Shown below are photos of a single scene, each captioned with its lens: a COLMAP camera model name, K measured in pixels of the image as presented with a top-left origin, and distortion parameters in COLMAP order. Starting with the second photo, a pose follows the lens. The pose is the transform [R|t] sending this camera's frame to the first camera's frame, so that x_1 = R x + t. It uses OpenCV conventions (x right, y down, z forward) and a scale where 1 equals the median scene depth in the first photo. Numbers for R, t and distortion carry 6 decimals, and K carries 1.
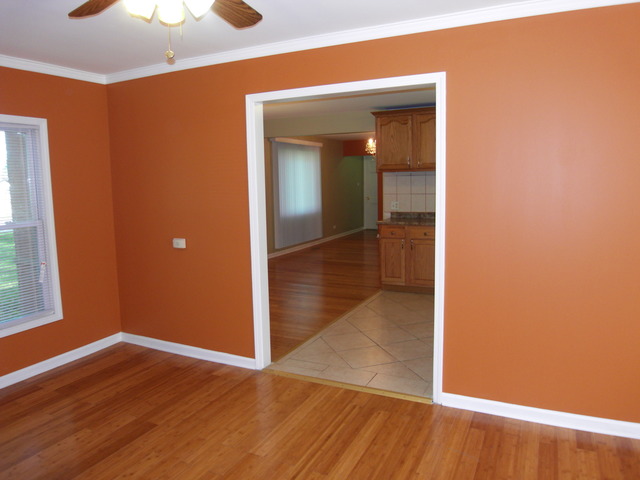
lens RADIAL K [[459.3, 0, 317.1], [0, 459.3, 228.2], [0, 0, 1]] dist [-0.062157, 0.009016]
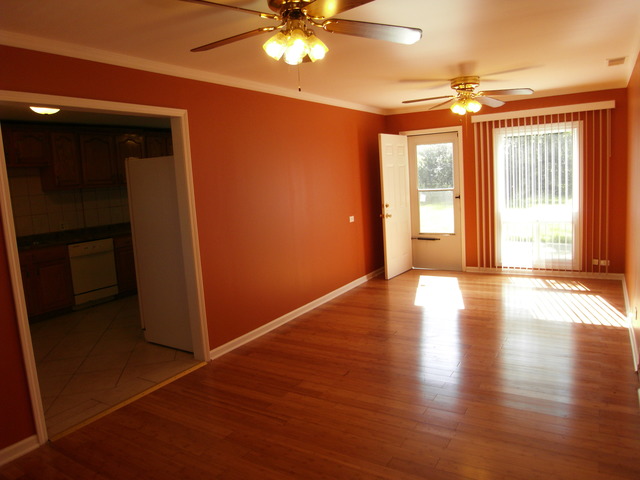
lens RADIAL K [[459.3, 0, 319.9], [0, 459.3, 236.3], [0, 0, 1]] dist [-0.062157, 0.009016]
pose [[0.100468, -0.114620, 0.988316, -1.019889], [0.166063, 0.981340, 0.096929, -0.043877], [-0.980984, 0.154384, 0.117627, 0.505067]]
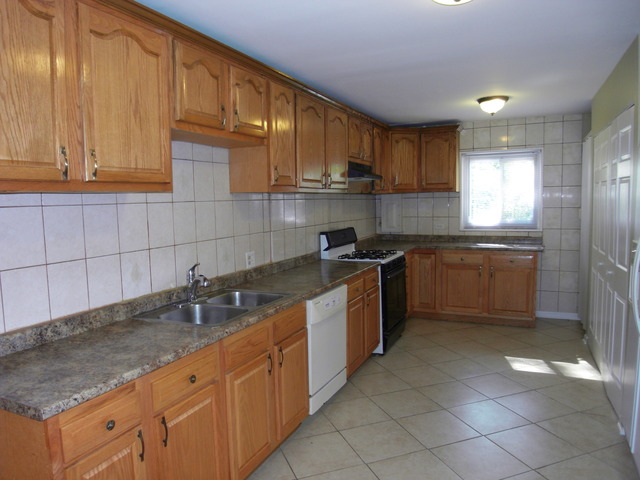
lens RADIAL K [[459.3, 0, 320.6], [0, 459.3, 244.1], [0, 0, 1]] dist [-0.062157, 0.009016]
pose [[-0.031308, -0.071870, 0.996922, -0.182425], [0.128876, 0.988795, 0.075332, -0.196458], [-0.991166, 0.130838, -0.021695, 1.816918]]
